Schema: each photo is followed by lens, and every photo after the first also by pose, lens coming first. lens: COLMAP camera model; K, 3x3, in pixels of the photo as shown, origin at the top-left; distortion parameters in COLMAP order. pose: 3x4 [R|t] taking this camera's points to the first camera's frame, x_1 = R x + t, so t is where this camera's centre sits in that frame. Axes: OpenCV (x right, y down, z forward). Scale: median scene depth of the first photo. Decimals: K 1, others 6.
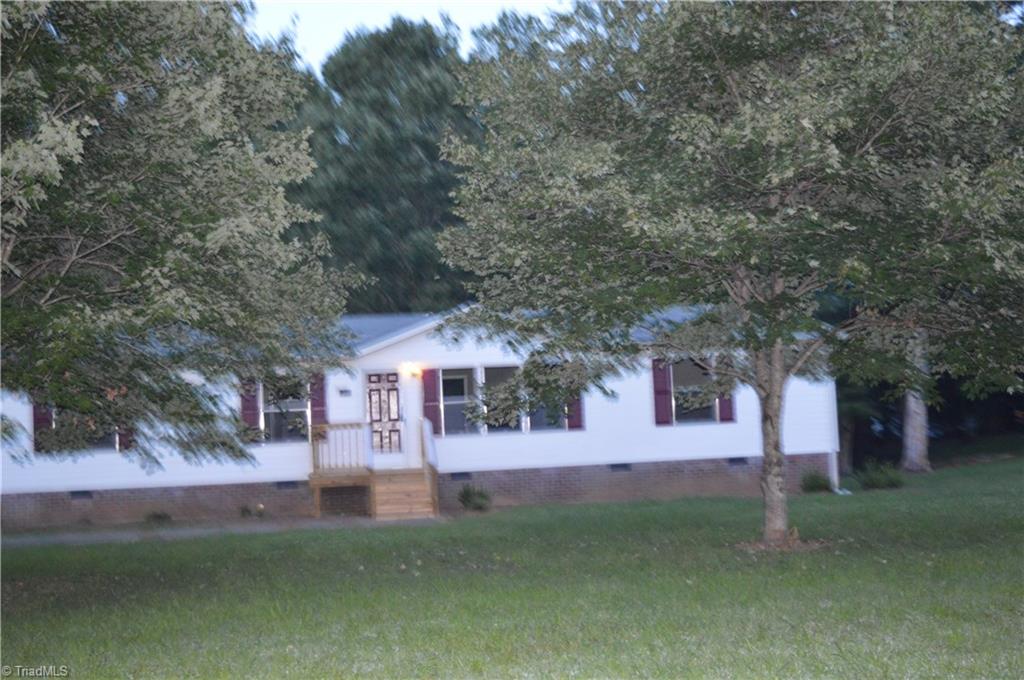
lens RADIAL K [[1335.9, 0, 513.0], [0, 1335.9, 340.2], [0, 0, 1]] dist [-0.025341, 0.000000]
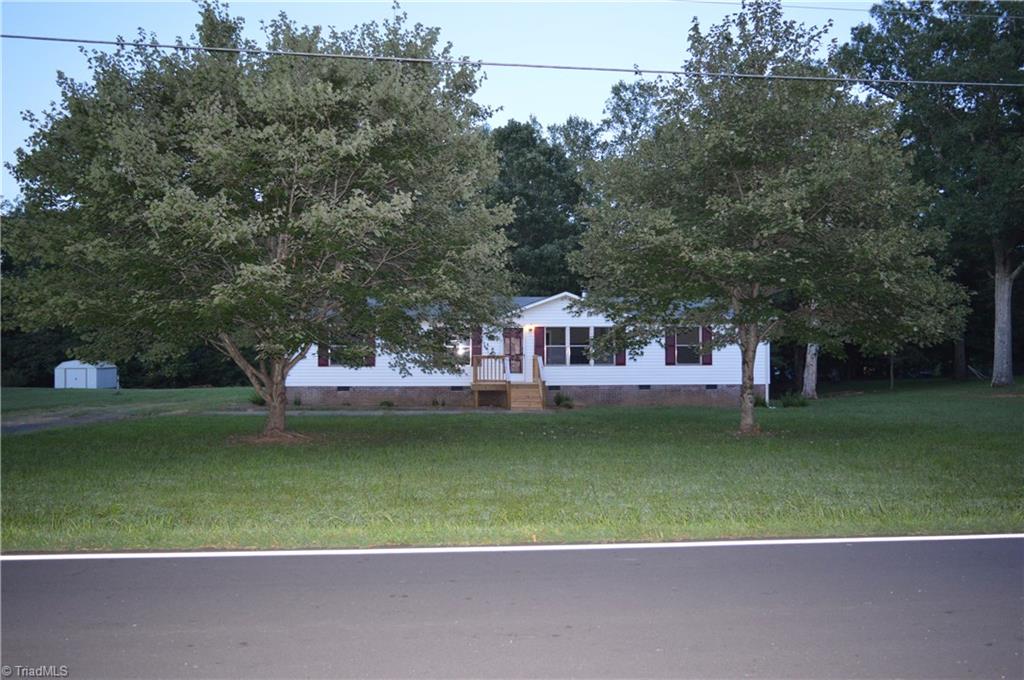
lens RADIAL K [[809.7, 0, 511.1], [0, 809.7, 341.0], [0, 0, 1]] dist [-0.018128, 0.012208]
pose [[0.998159, 0.042936, -0.042835, -0.085432], [-0.041262, 0.998378, 0.039221, -0.001175], [0.044449, -0.037381, 0.998312, -0.118444]]
